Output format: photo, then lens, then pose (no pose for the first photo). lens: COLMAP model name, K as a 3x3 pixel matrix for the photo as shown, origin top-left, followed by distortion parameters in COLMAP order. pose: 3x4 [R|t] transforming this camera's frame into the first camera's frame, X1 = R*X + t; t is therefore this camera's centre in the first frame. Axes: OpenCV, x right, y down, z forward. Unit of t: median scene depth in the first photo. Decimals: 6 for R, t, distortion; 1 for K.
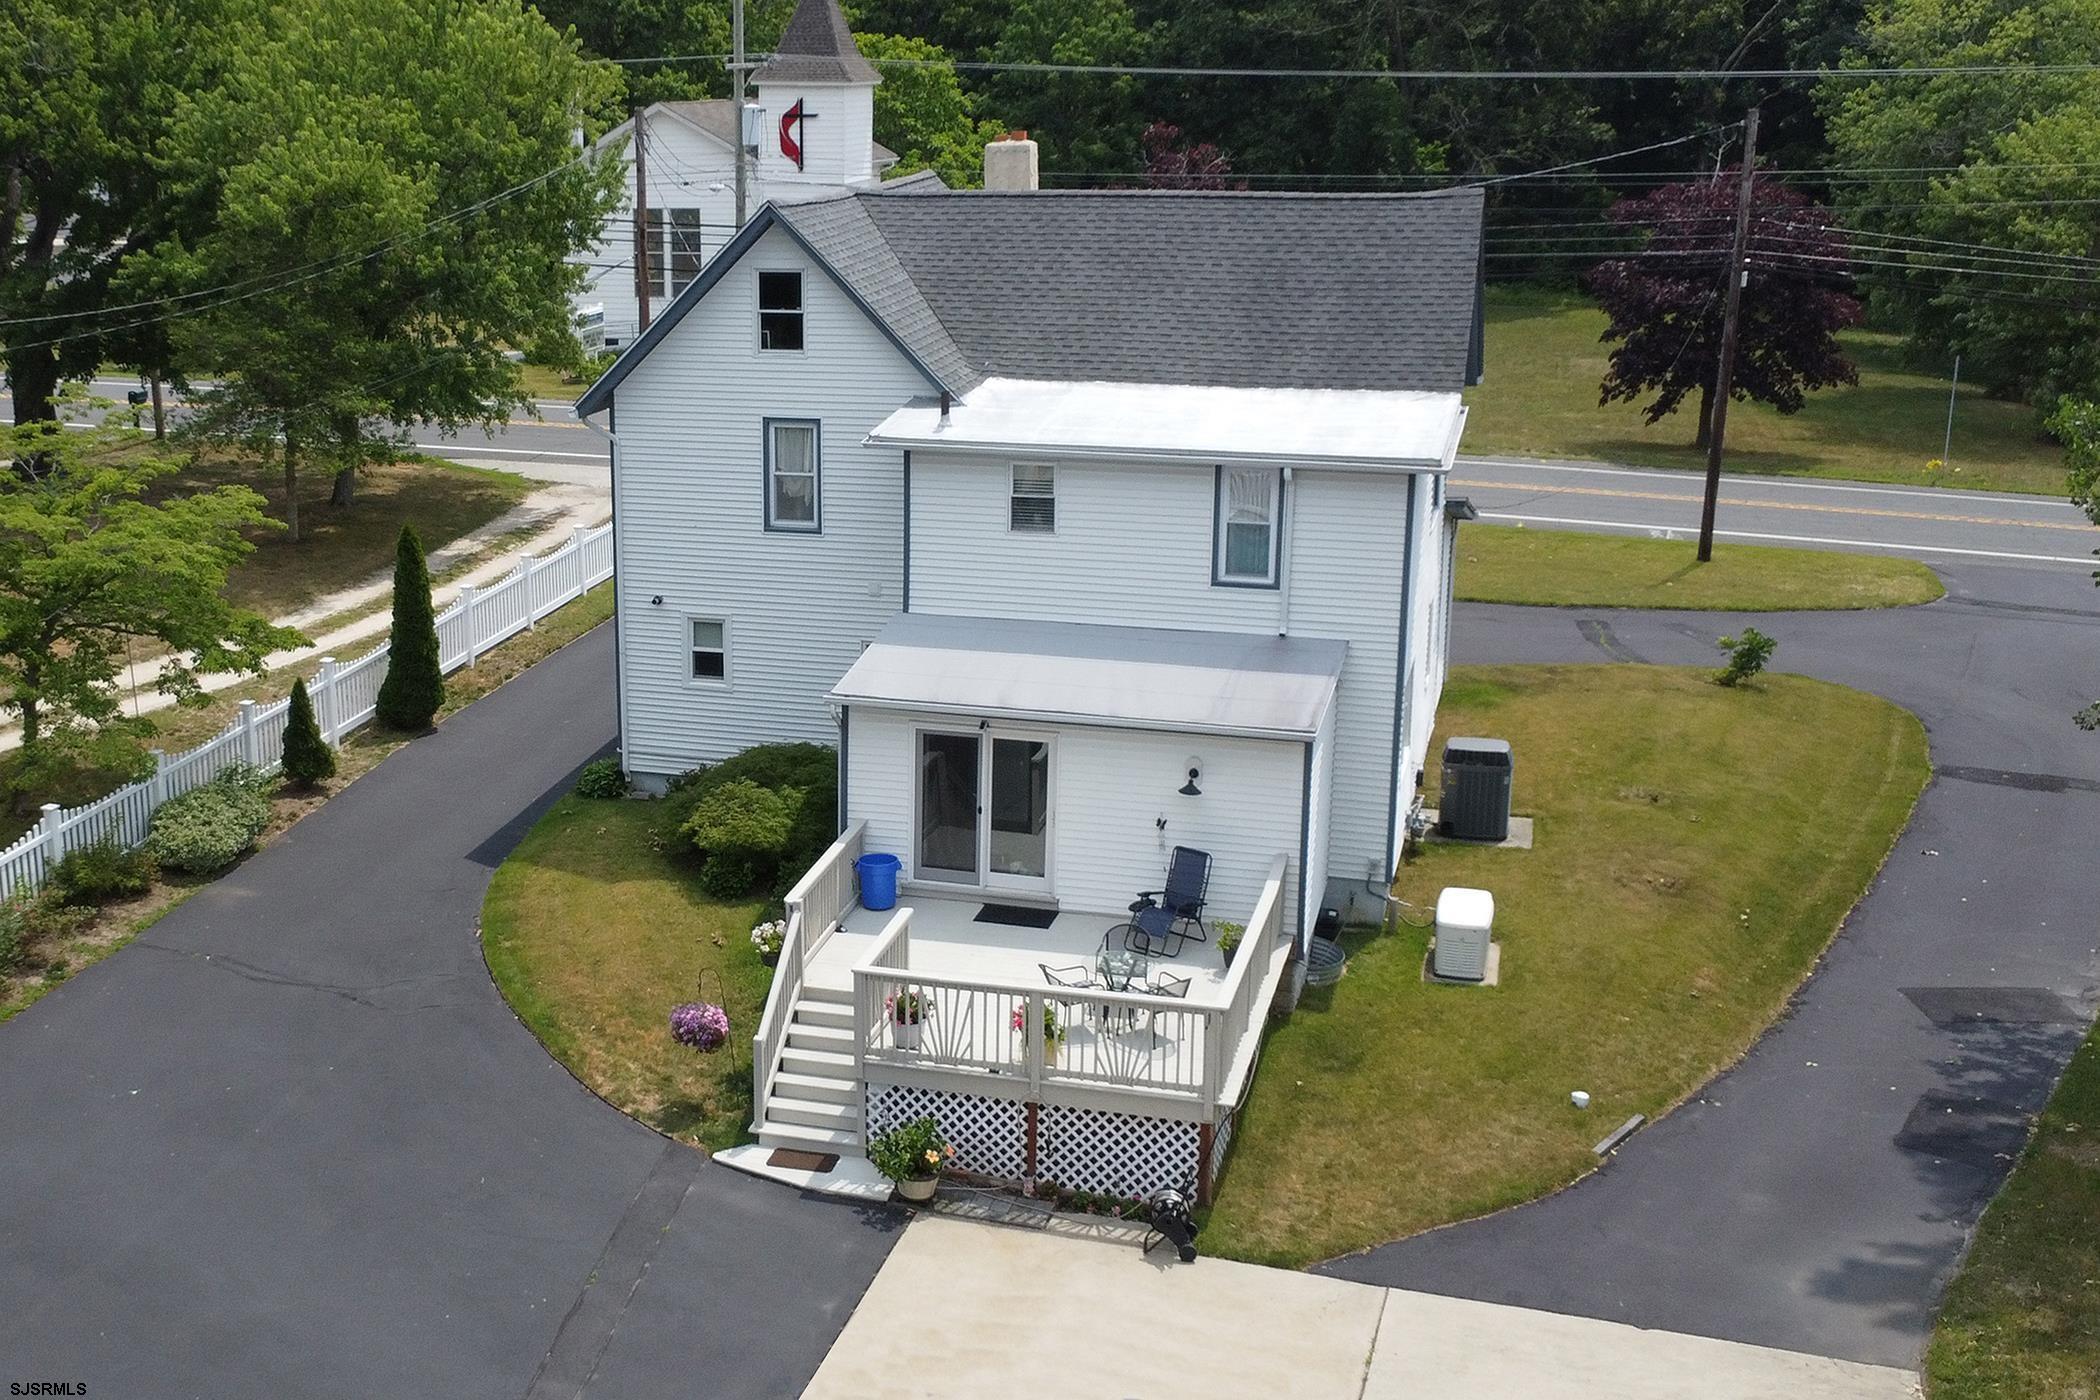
lens RADIAL K [[2420.4, 0, 700.1], [0, 2420.4, 711.8], [0, 0, 1]] dist [-0.007842, -0.066645]
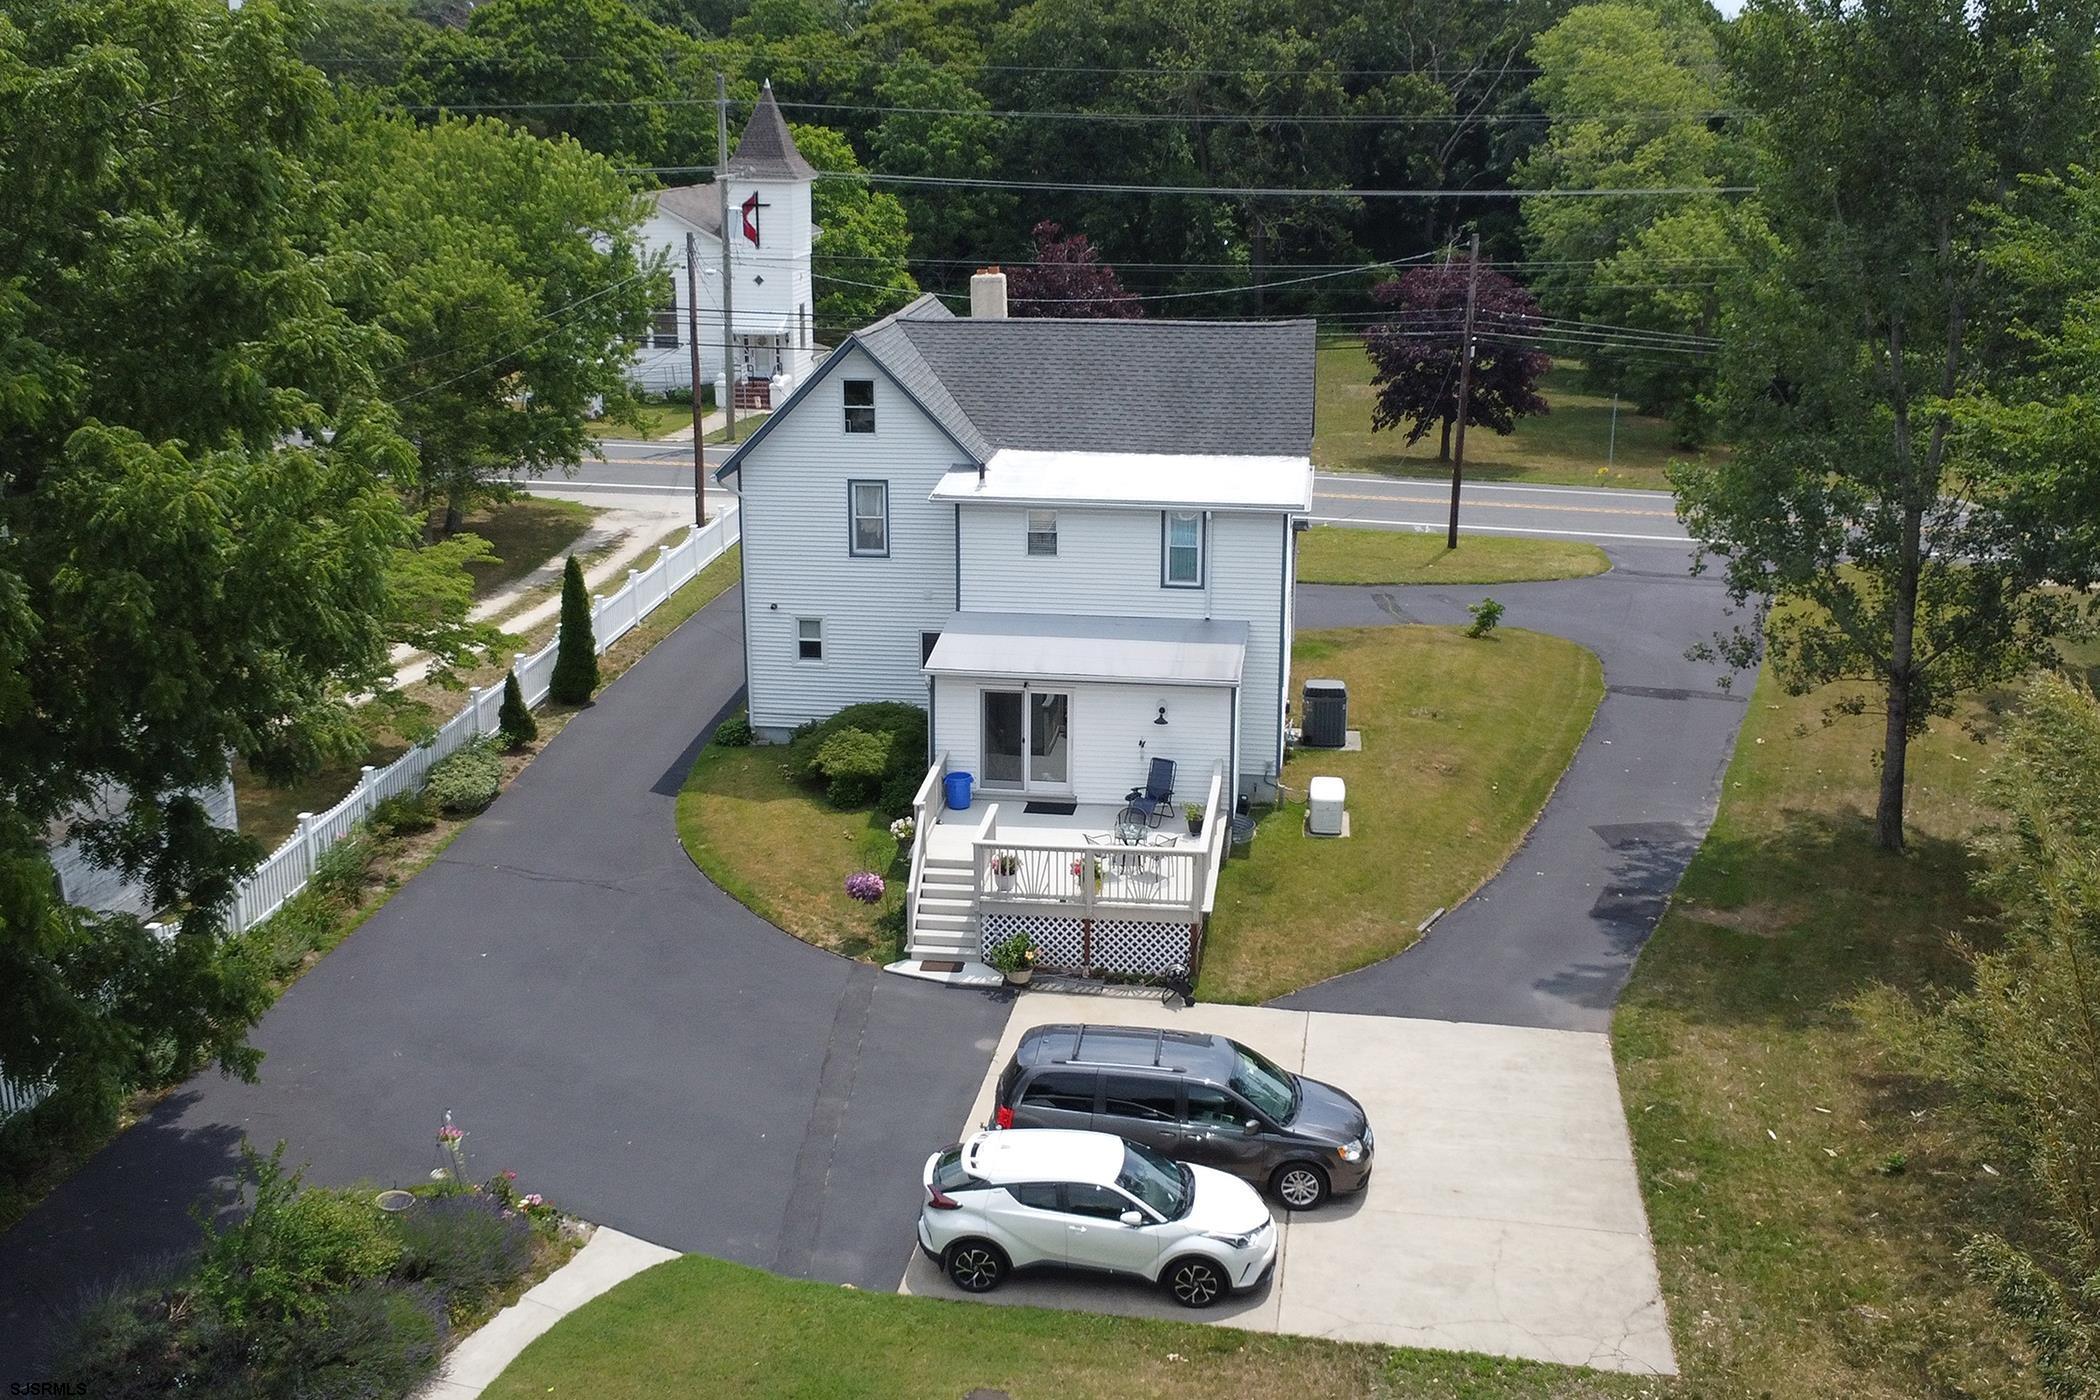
lens RADIAL K [[2098.7, 0, 1002.3], [0, 2098.7, 697.0], [0, 0, 1]] dist [-0.019257, -0.029226]
pose [[0.981241, -0.040753, 0.188430, -0.141056], [0.038317, 0.999128, 0.016556, -0.009019], [-0.188941, -0.009025, 0.981947, -0.288905]]
